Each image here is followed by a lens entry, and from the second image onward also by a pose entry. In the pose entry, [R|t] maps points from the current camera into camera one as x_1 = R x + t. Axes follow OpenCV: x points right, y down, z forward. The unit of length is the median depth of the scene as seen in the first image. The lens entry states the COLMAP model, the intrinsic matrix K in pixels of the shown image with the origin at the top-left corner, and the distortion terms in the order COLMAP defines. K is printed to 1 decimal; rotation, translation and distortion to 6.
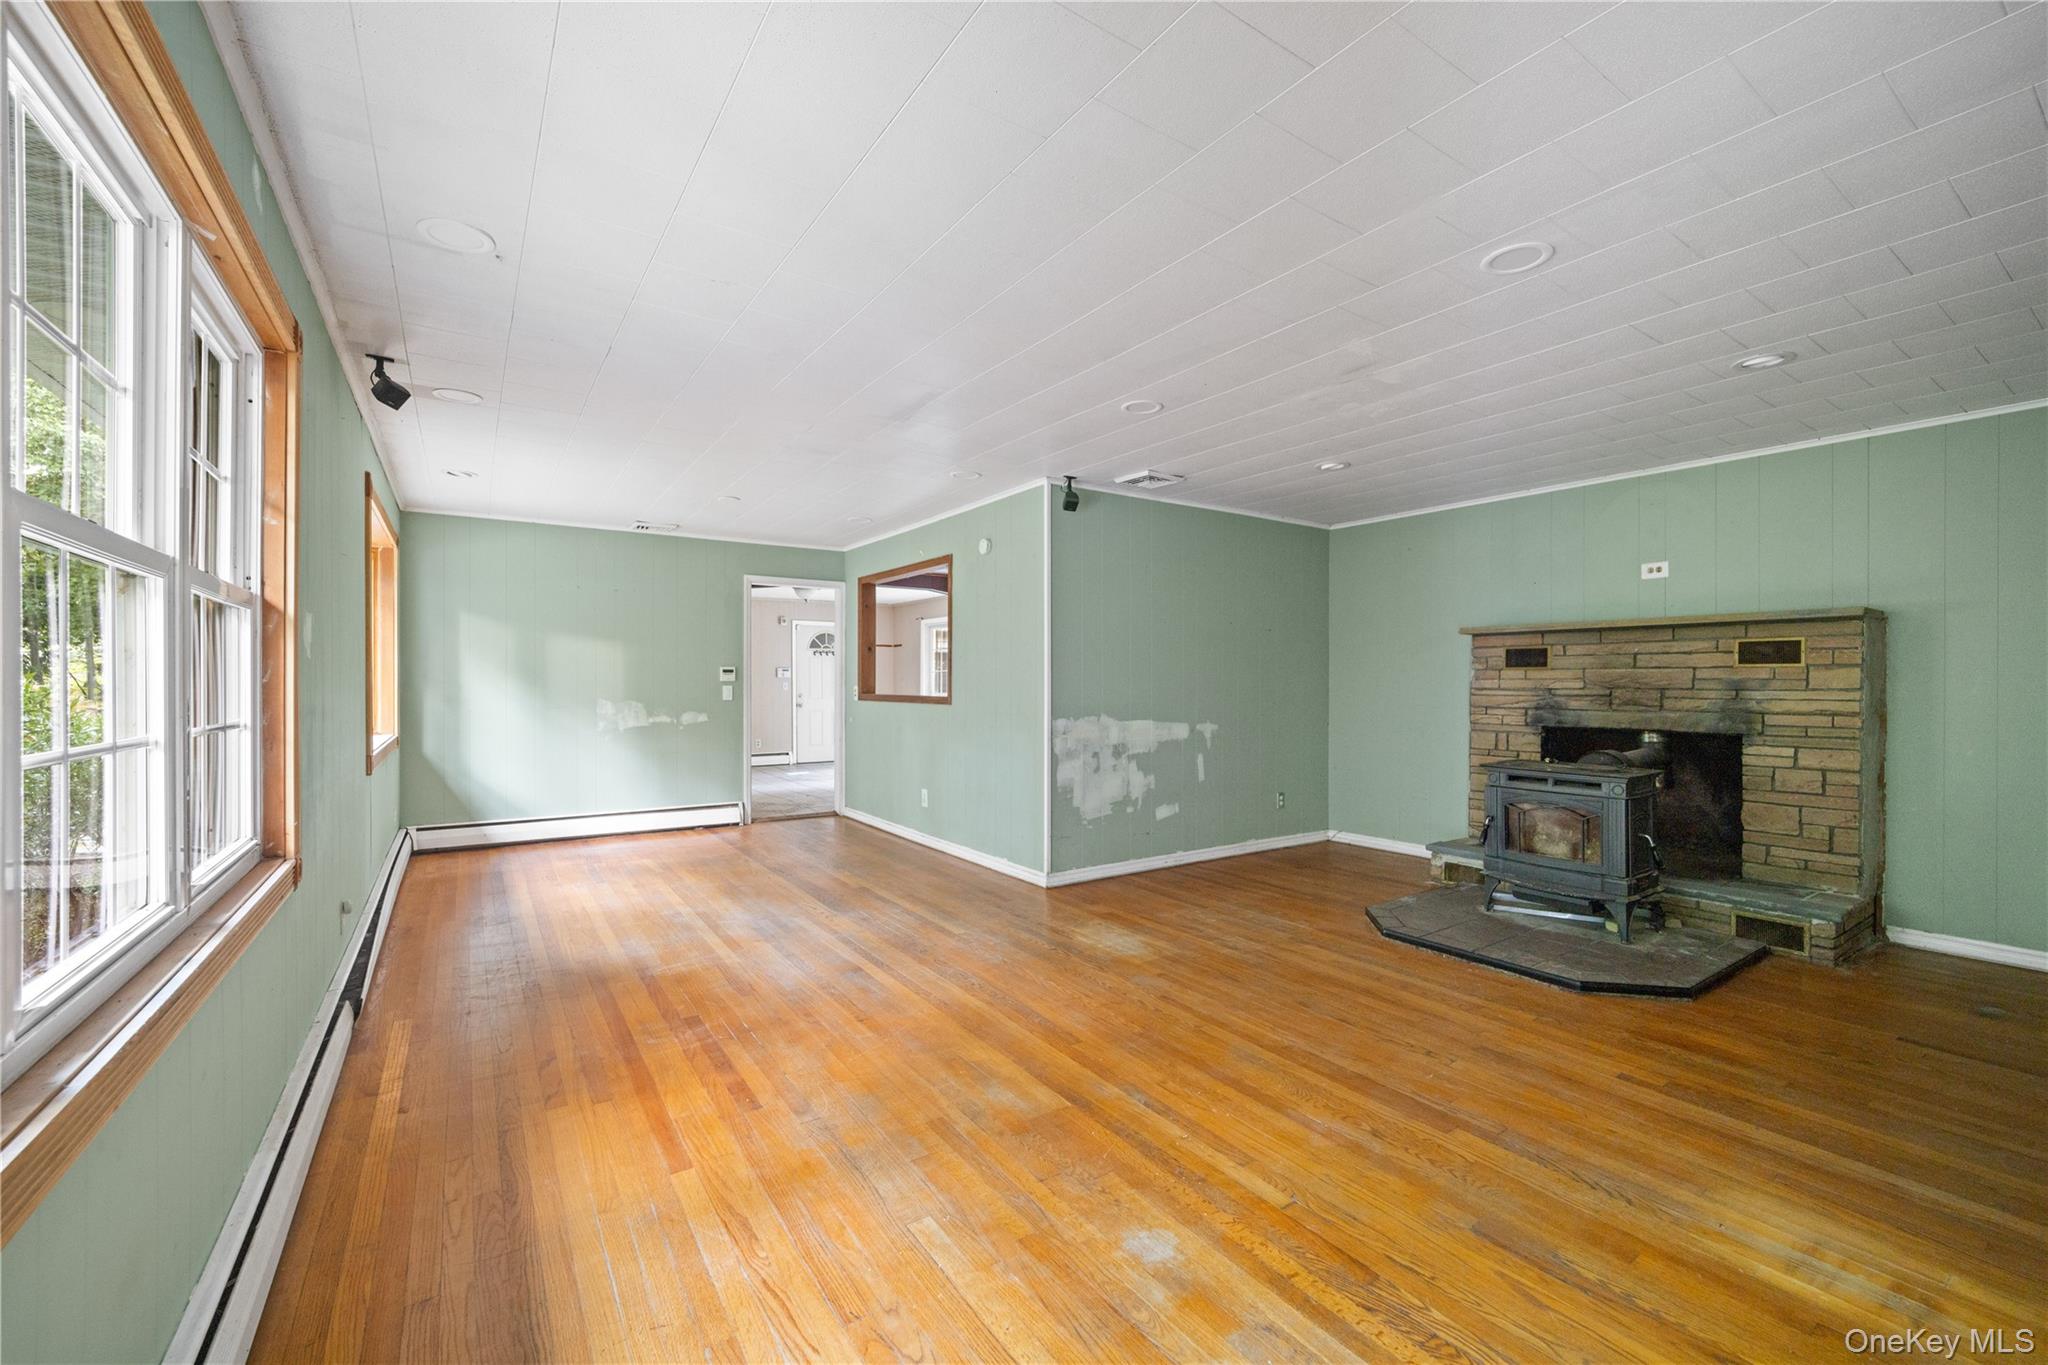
lens RADIAL K [[828.4, 0, 1029.8], [0, 828.4, 688.0], [0, 0, 1]] dist [-0.003970, -0.000625]
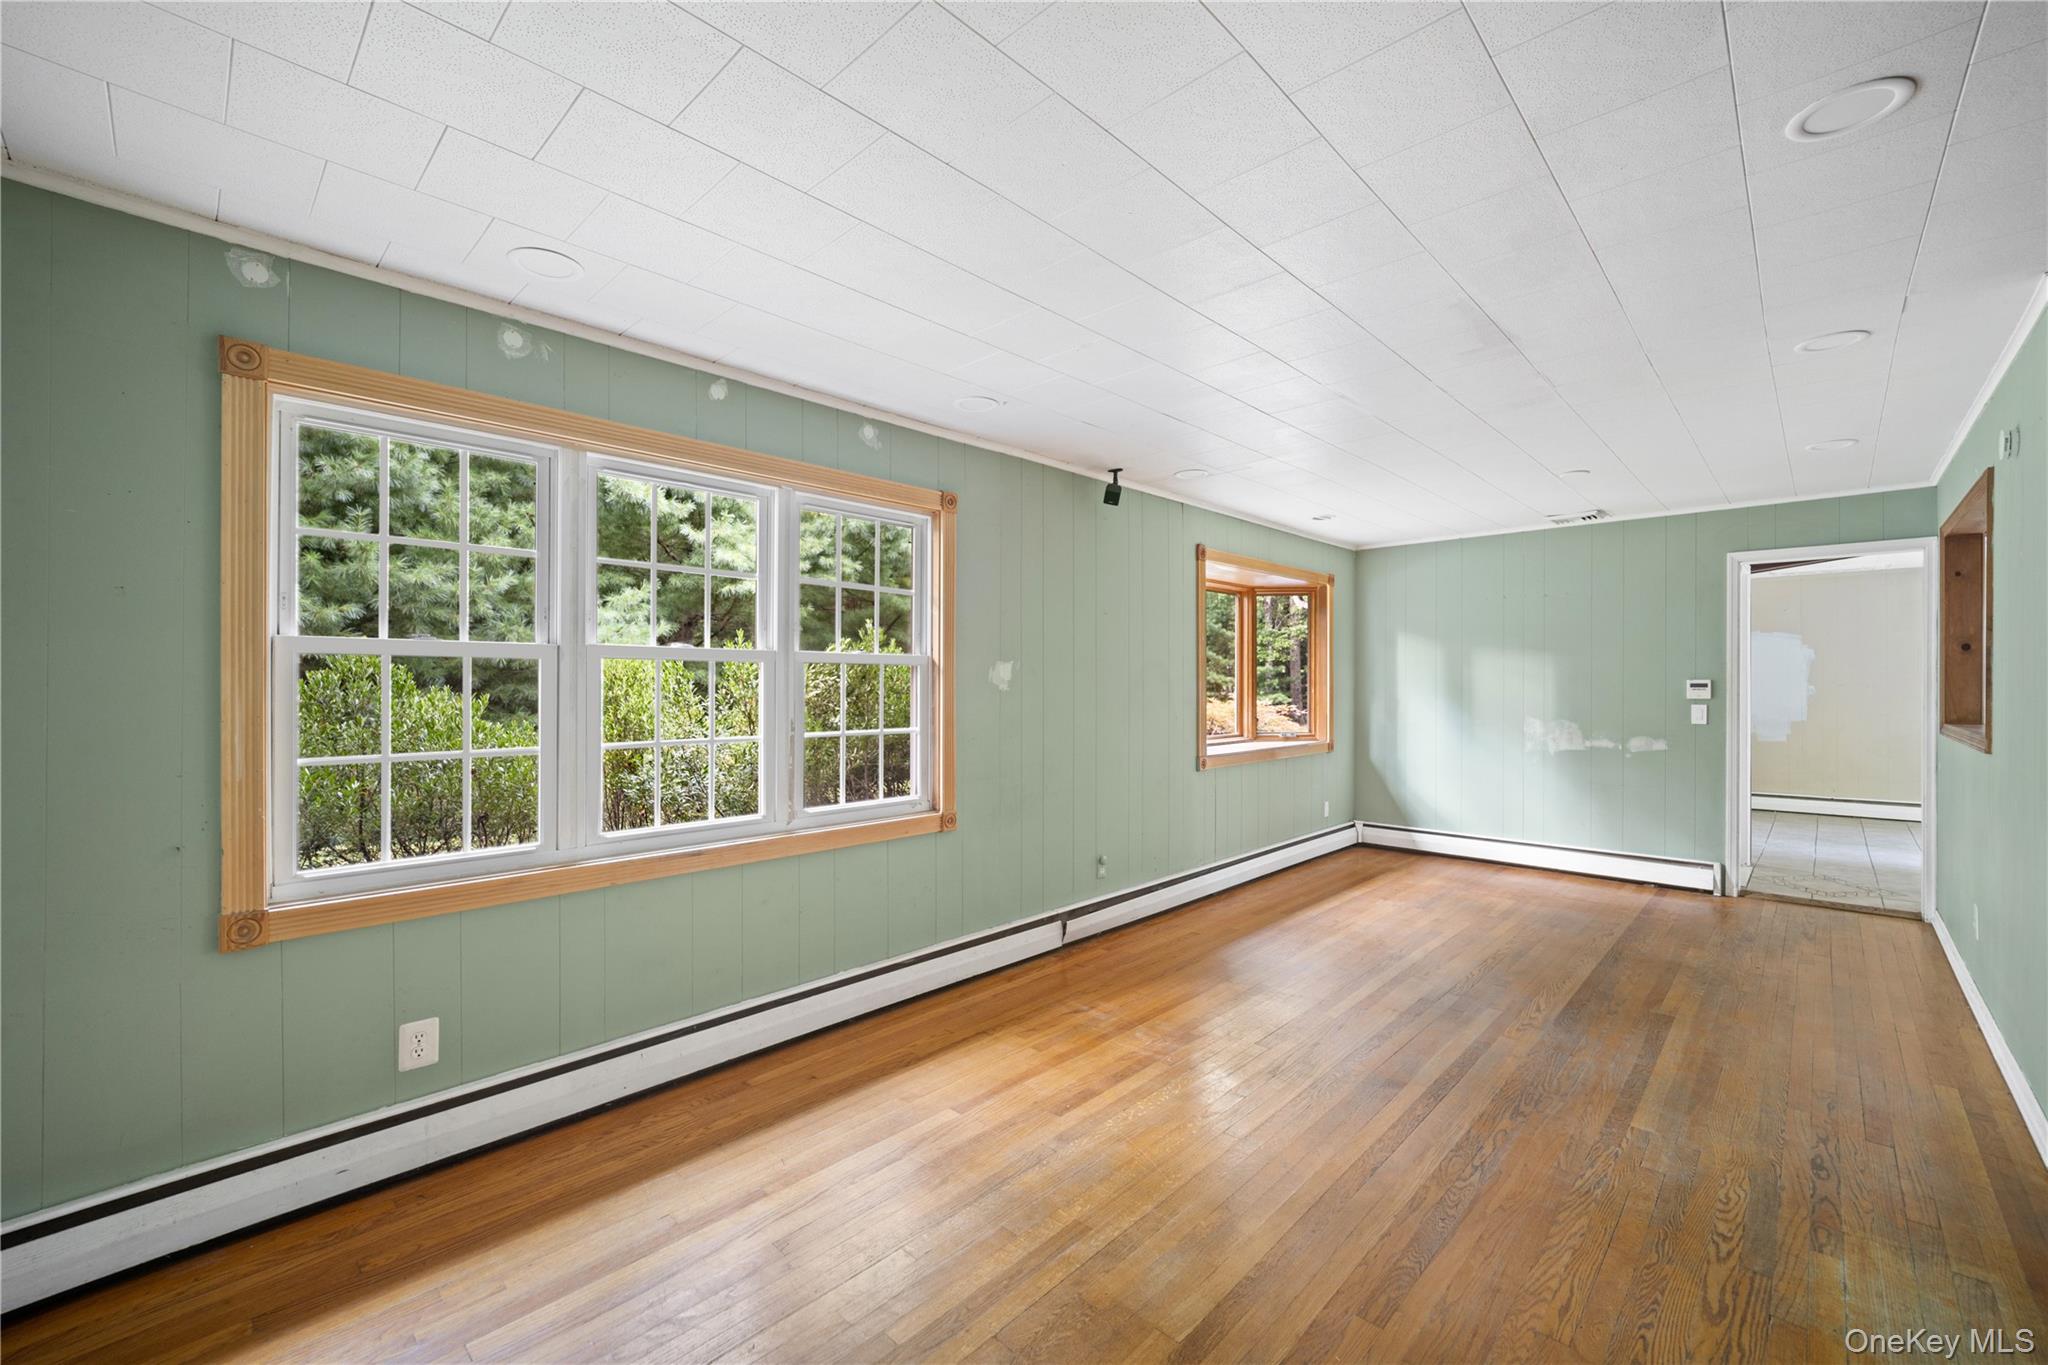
lens RADIAL K [[828.4, 0, 1025.9], [0, 828.4, 683.7], [0, 0, 1]] dist [-0.003970, -0.000625]
pose [[0.213908, -0.000316, -0.976854, 0.407917], [-0.006797, 0.999975, -0.001812, -0.028416], [0.976830, 0.007027, 0.213900, 0.415935]]
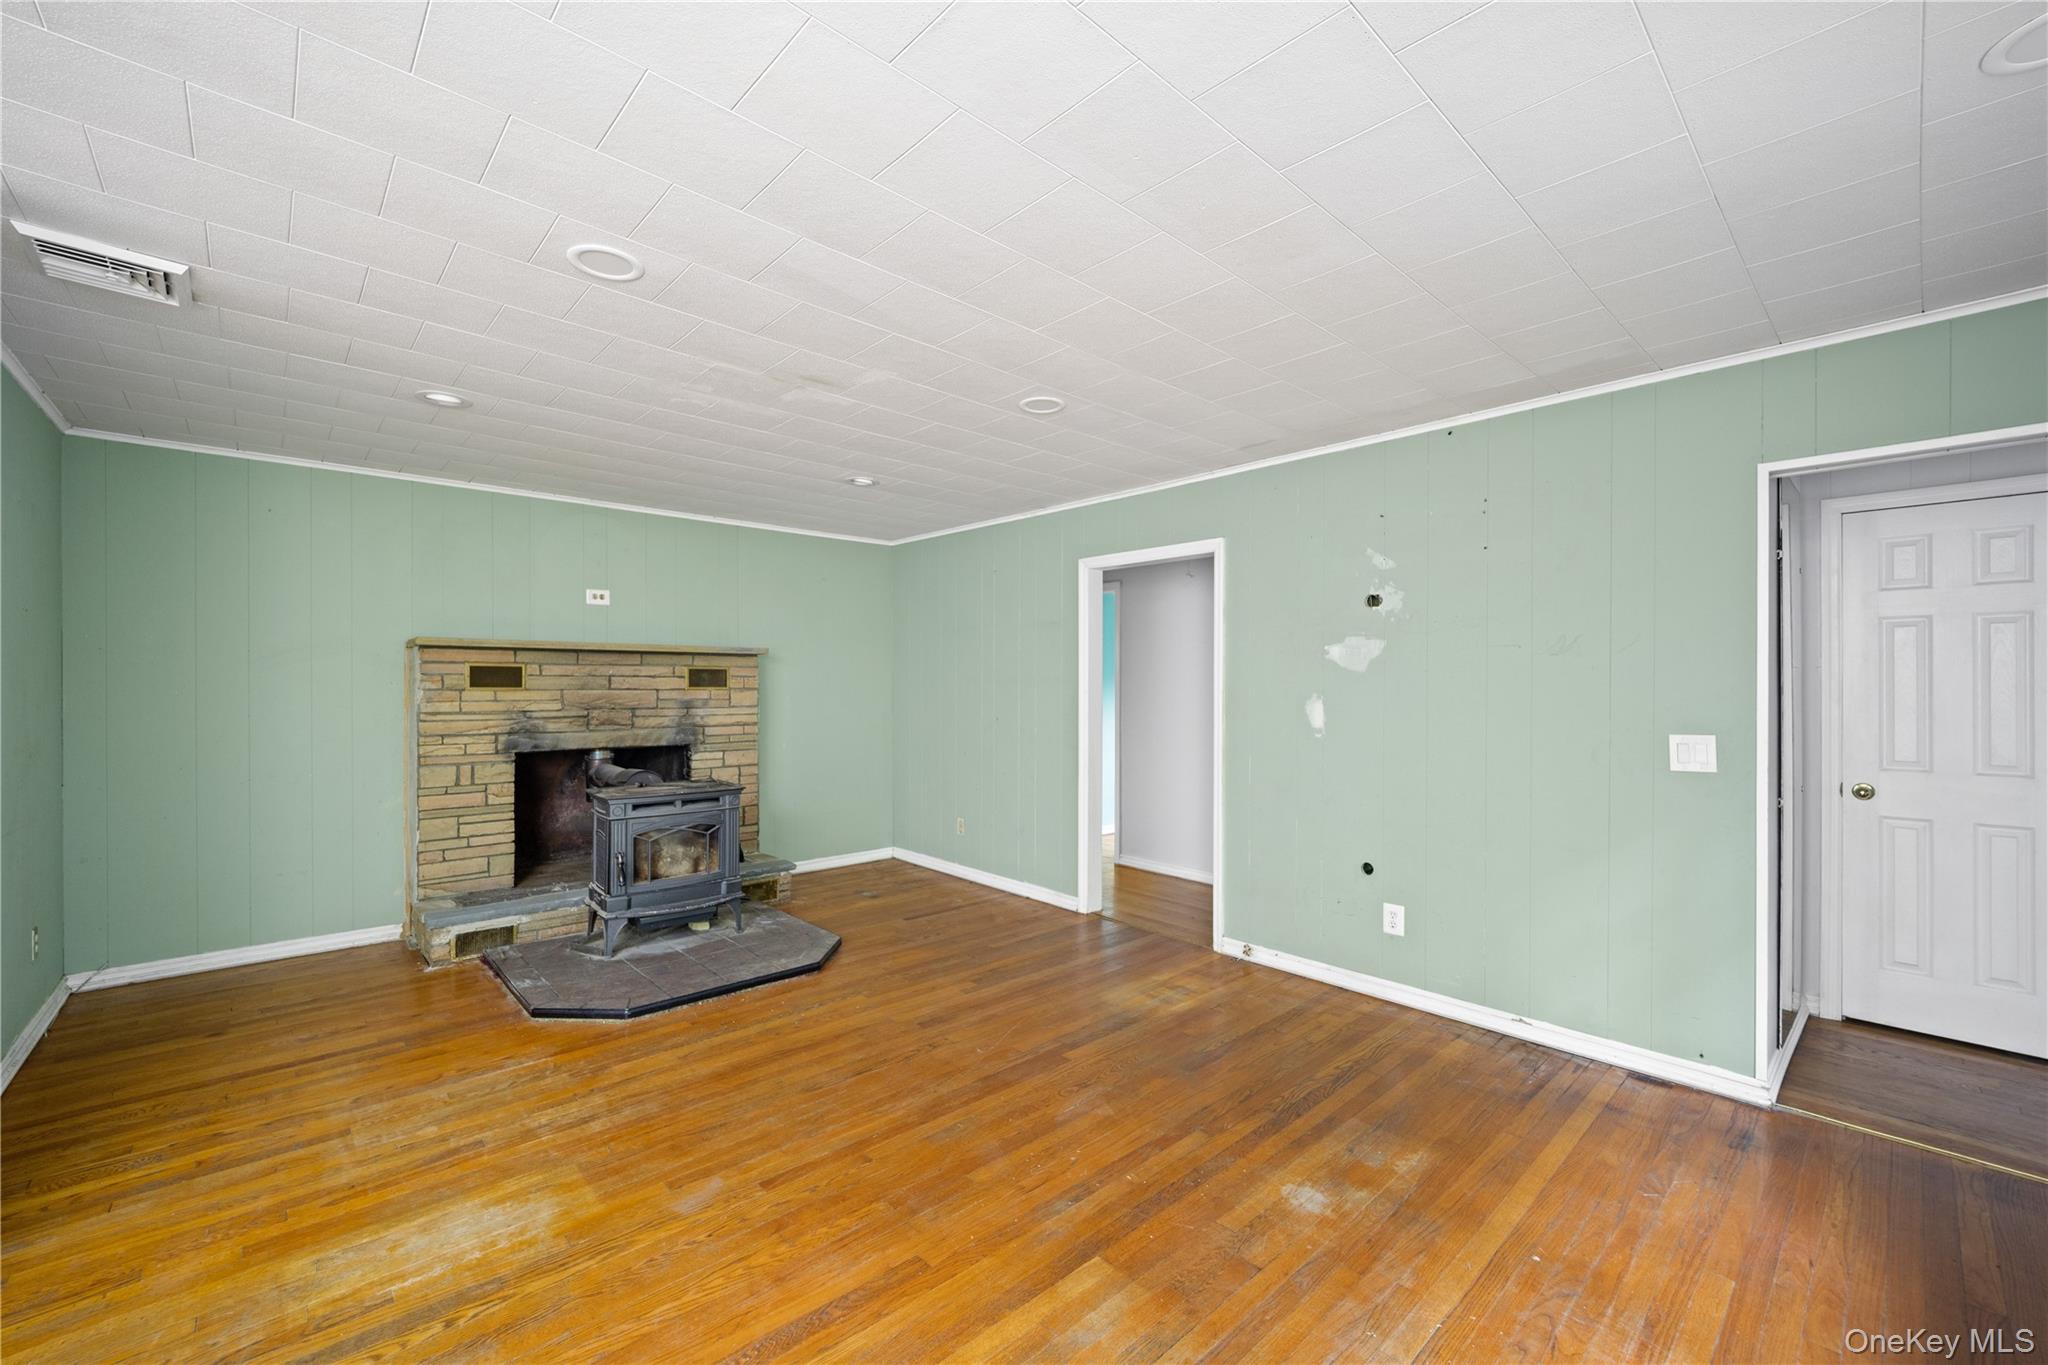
lens RADIAL K [[828.4, 0, 1028.7], [0, 828.4, 678.6], [0, 0, 1]] dist [-0.003970, -0.000625]
pose [[-0.148005, 0.006007, 0.988968, -0.427542], [0.005439, 0.999971, -0.005260, -0.032125], [-0.988972, 0.004601, -0.148033, 0.683440]]
